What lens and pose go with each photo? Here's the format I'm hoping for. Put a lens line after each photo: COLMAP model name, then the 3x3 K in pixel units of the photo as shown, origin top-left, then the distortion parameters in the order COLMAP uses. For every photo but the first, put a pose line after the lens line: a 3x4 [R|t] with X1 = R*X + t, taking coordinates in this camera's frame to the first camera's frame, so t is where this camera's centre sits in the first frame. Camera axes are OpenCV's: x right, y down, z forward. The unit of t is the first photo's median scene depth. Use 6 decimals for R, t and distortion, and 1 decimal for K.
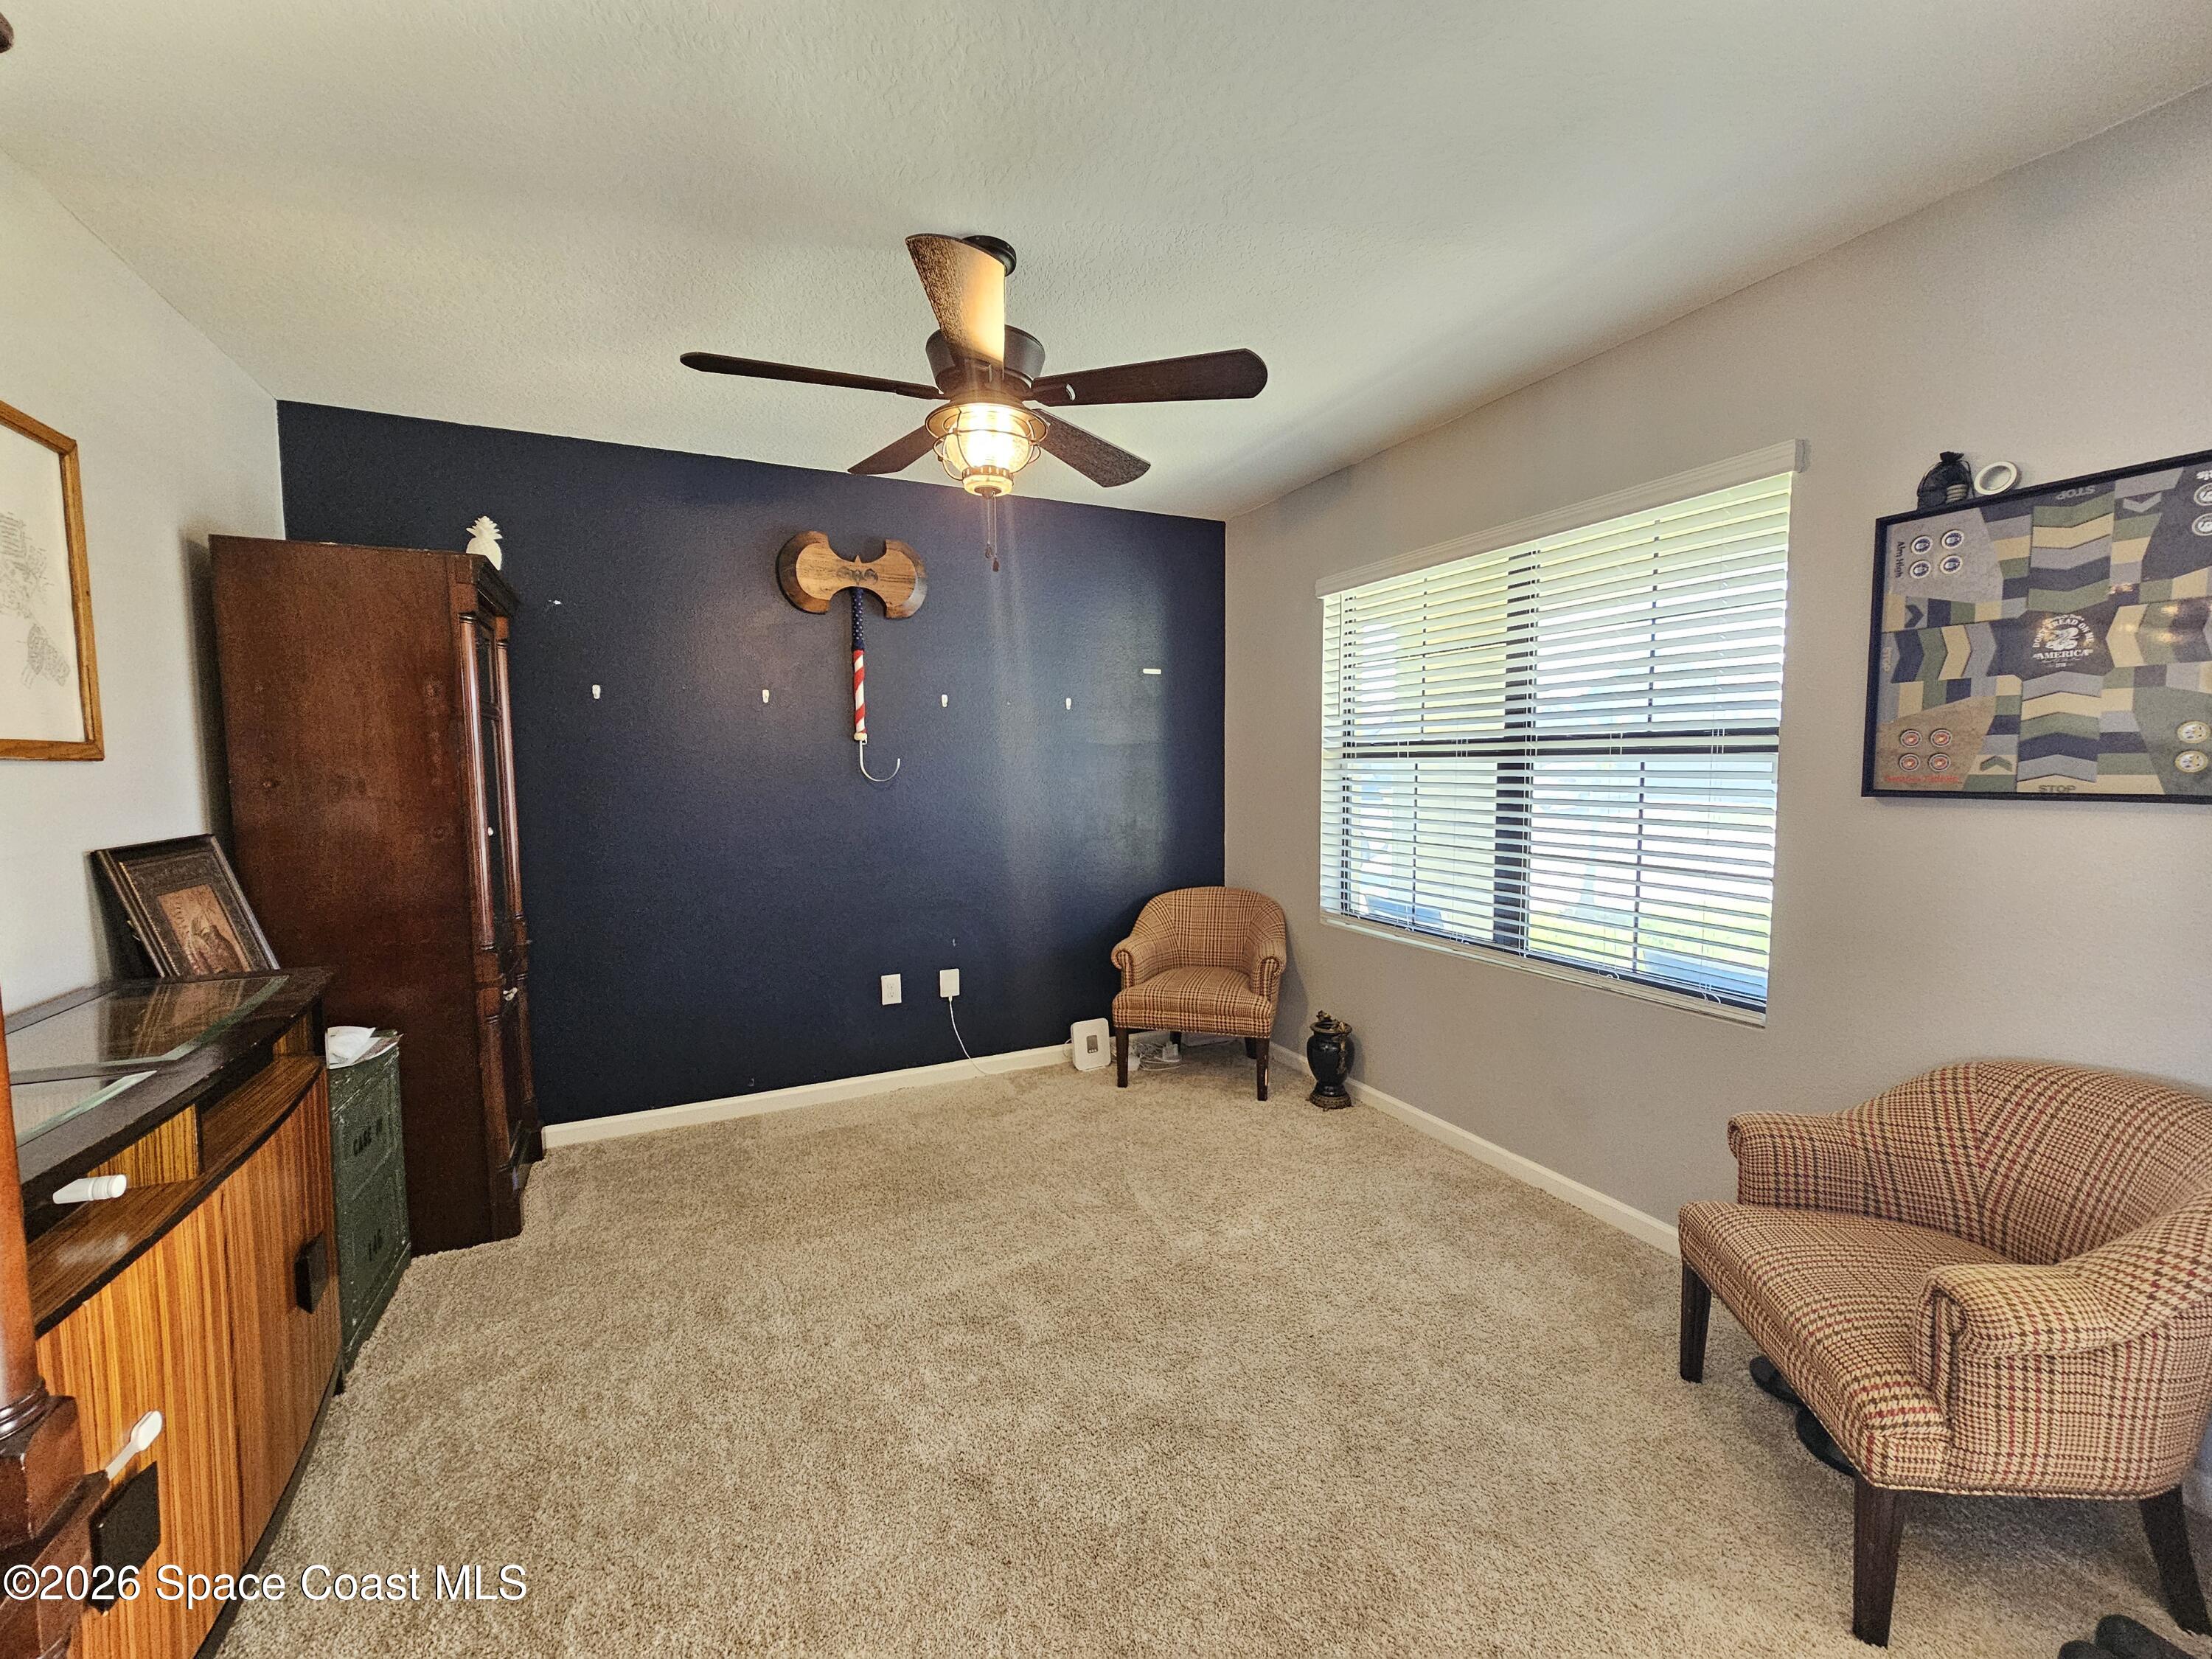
lens RADIAL K [[899.5, 0, 1110.6], [0, 899.5, 826.7], [0, 0, 1]] dist [-0.001033, -0.000013]
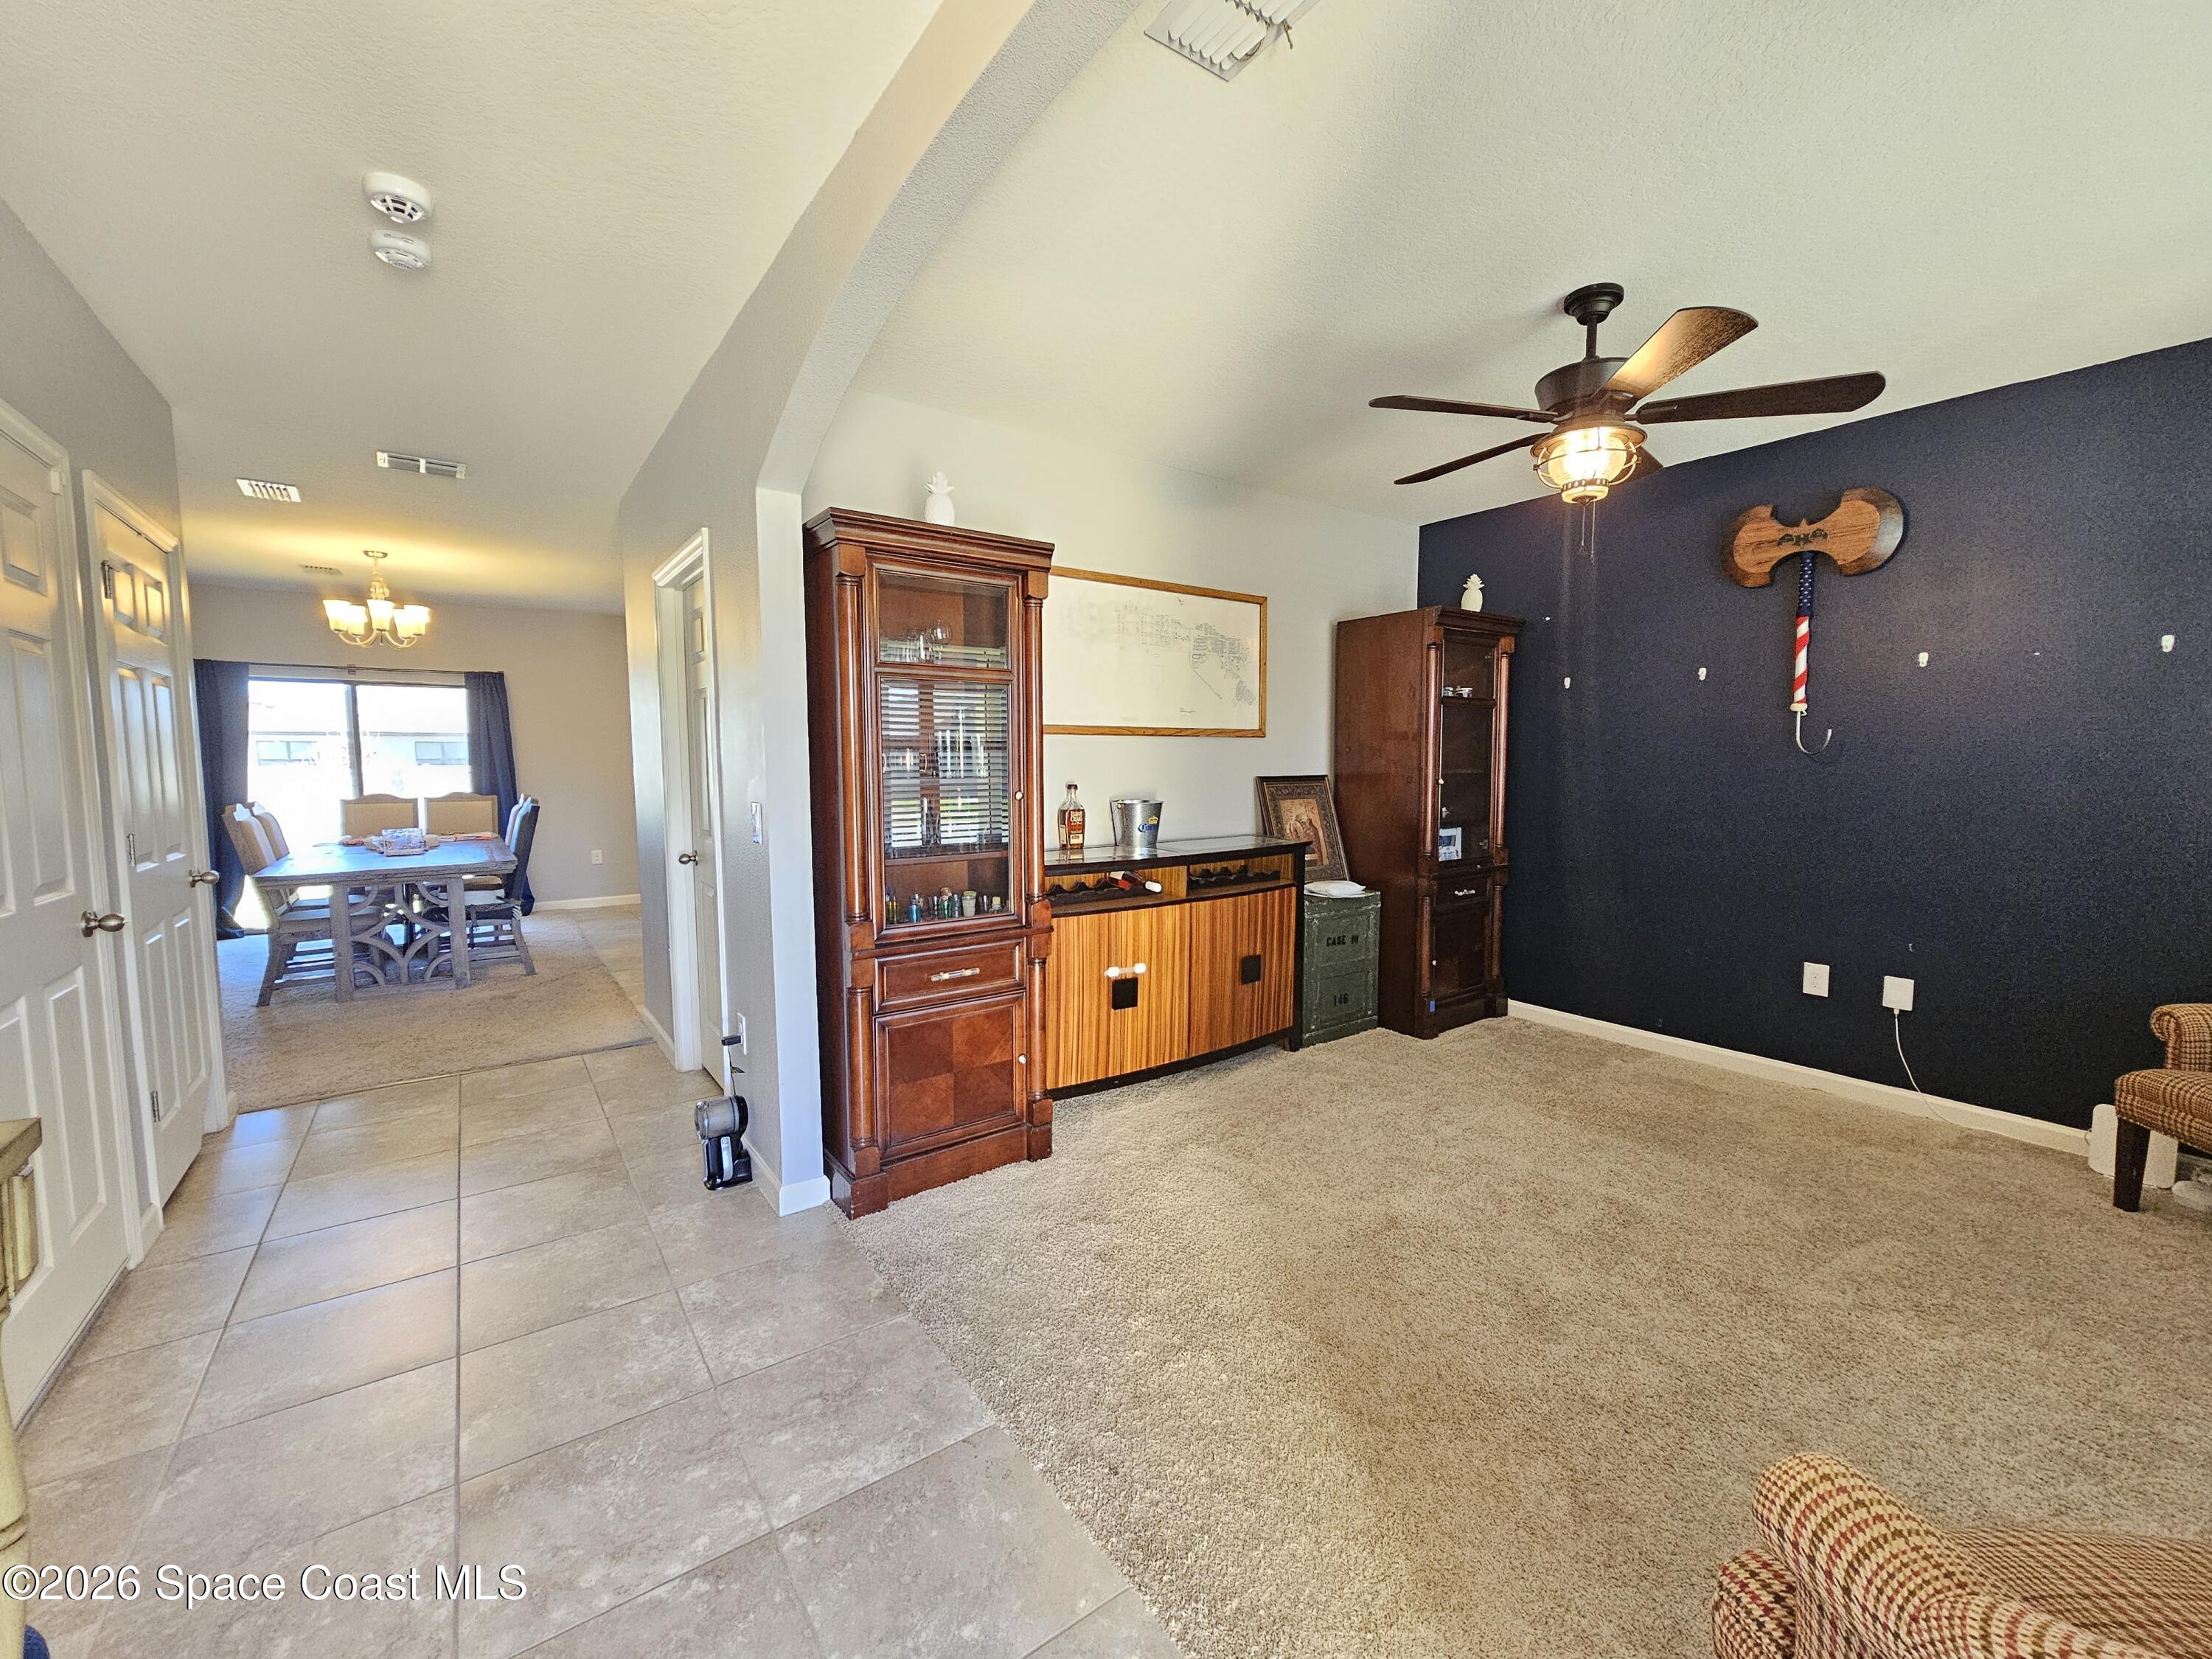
lens RADIAL K [[899.5, 0, 1112.9], [0, 899.5, 823.8], [0, 0, 1]] dist [-0.001033, -0.000013]
pose [[0.176665, 0.085894, -0.980516, 0.597060], [-0.065201, 0.995018, 0.075417, -0.001809], [0.982109, 0.050607, 0.181385, 0.128504]]
